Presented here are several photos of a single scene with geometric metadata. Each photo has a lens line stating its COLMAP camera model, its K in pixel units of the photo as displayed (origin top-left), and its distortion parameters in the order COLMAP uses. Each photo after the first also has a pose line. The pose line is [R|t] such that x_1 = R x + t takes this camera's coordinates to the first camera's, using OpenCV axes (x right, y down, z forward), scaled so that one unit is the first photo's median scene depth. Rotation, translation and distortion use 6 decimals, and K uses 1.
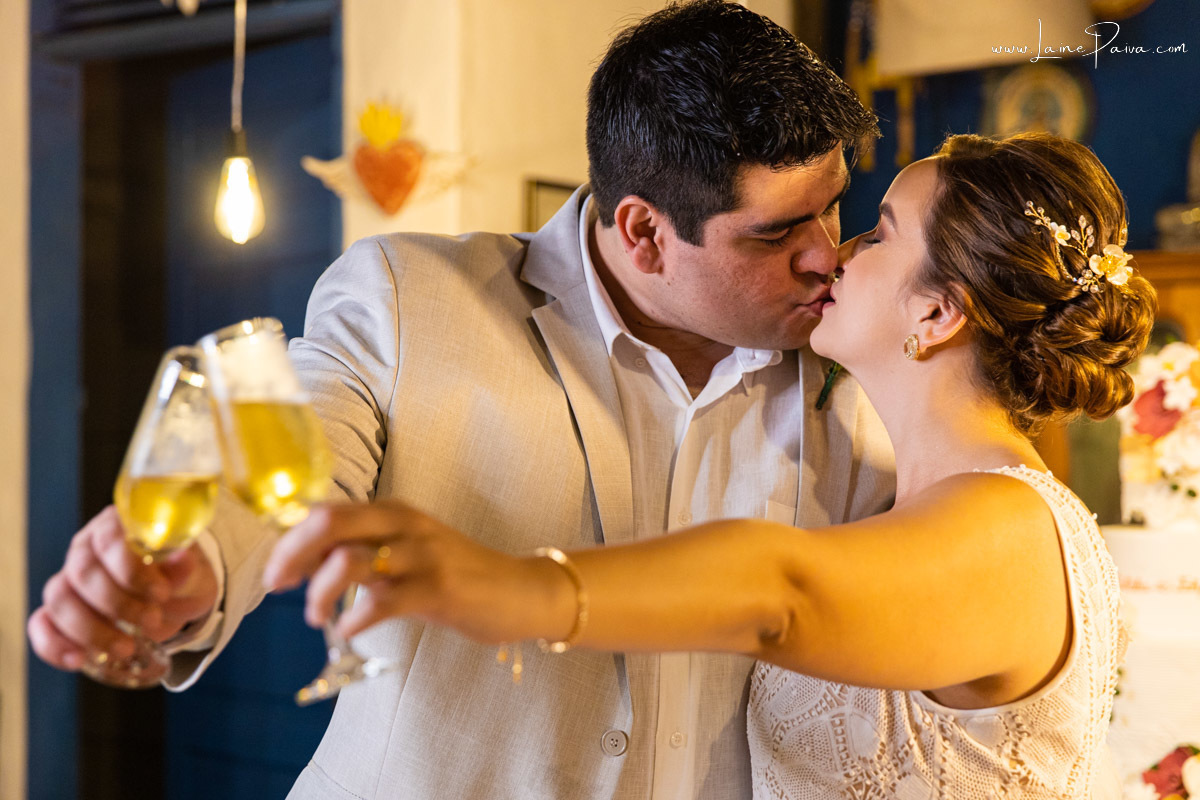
lens RADIAL K [[2284.5, 0, 591.7], [0, 2284.5, 429.5], [0, 0, 1]] dist [0.047456, 0.000000]
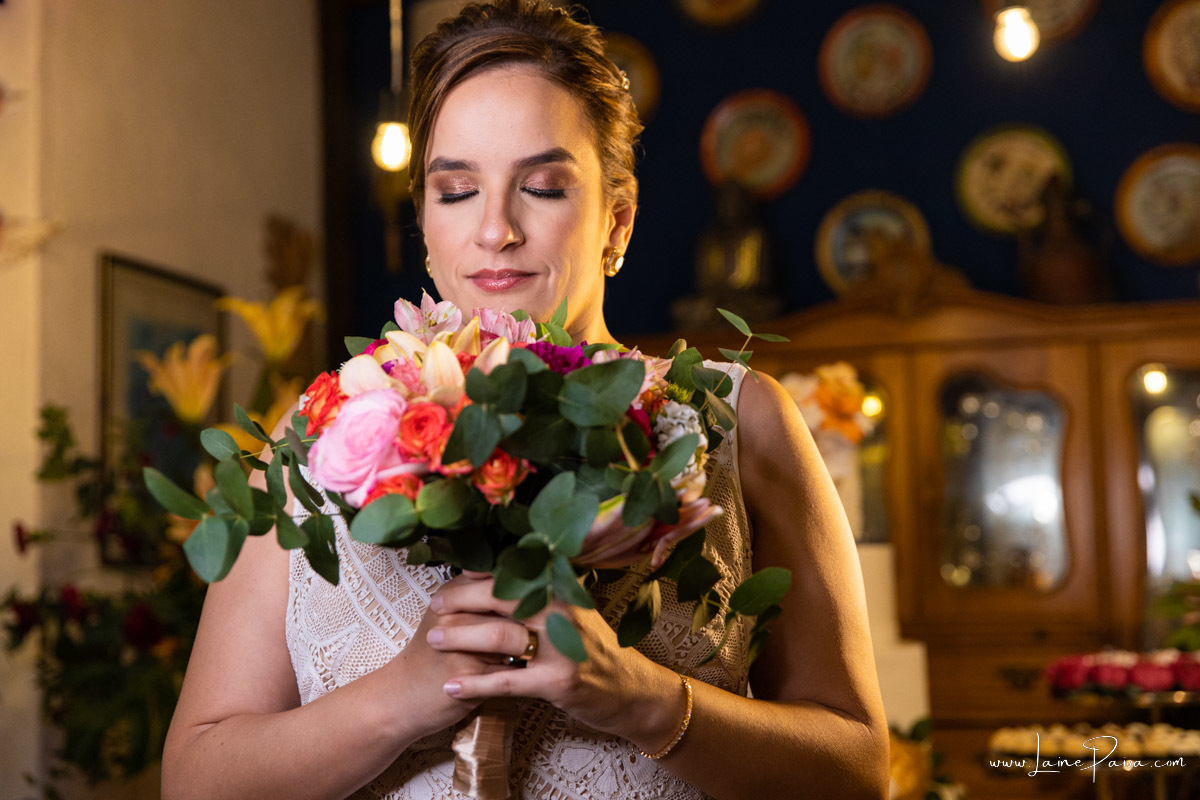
lens RADIAL K [[1911.7, 0, 596.6], [0, 1911.7, 394.5], [0, 0, 1]] dist [0.018742, 0.000000]
pose [[0.952541, 0.004085, 0.304382, -0.095415], [0.026037, 0.995152, -0.094837, 0.049234], [-0.303293, 0.098261, 0.947817, 0.161101]]
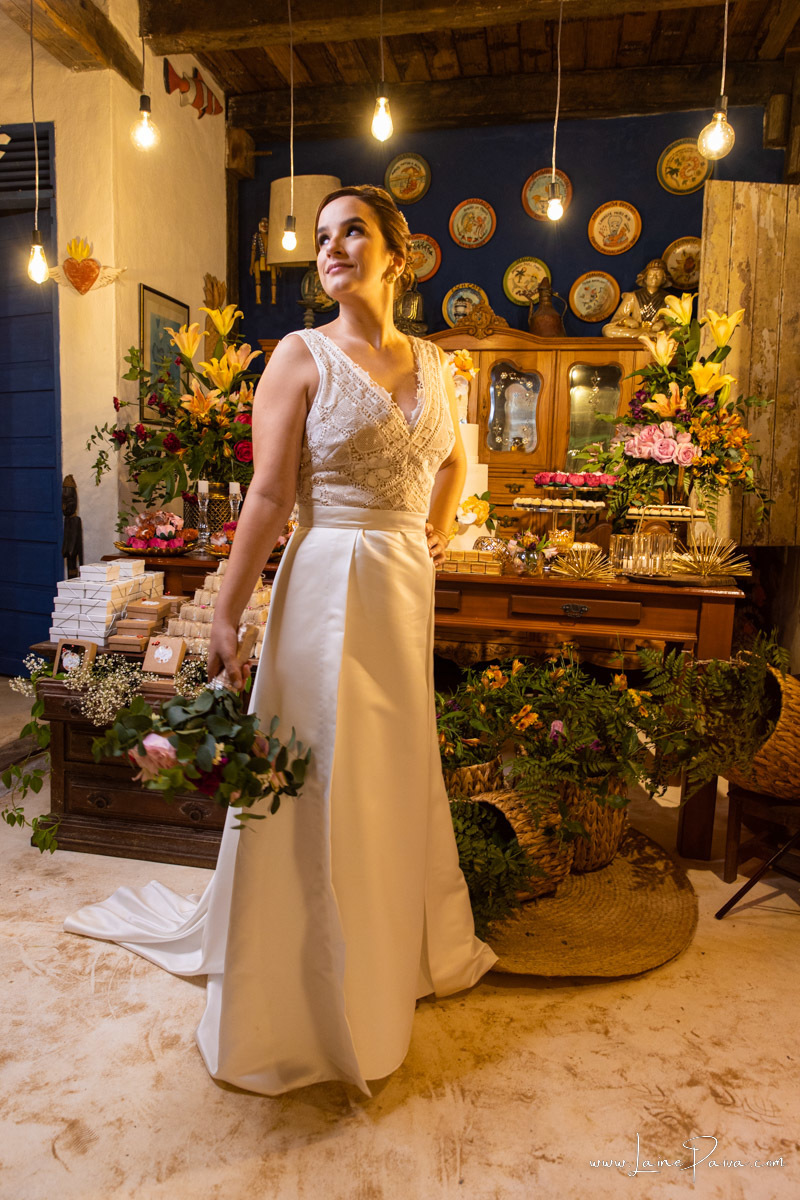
lens RADIAL K [[839.0, 0, 375.4], [0, 839.0, 561.2], [0, 0, 1]] dist [0.000573, -0.008454]
pose [[0.923832, -0.021062, 0.382219, -0.172565], [-0.024707, 0.993122, 0.114445, 0.083639], [-0.382001, -0.115171, 0.916958, 0.108221]]
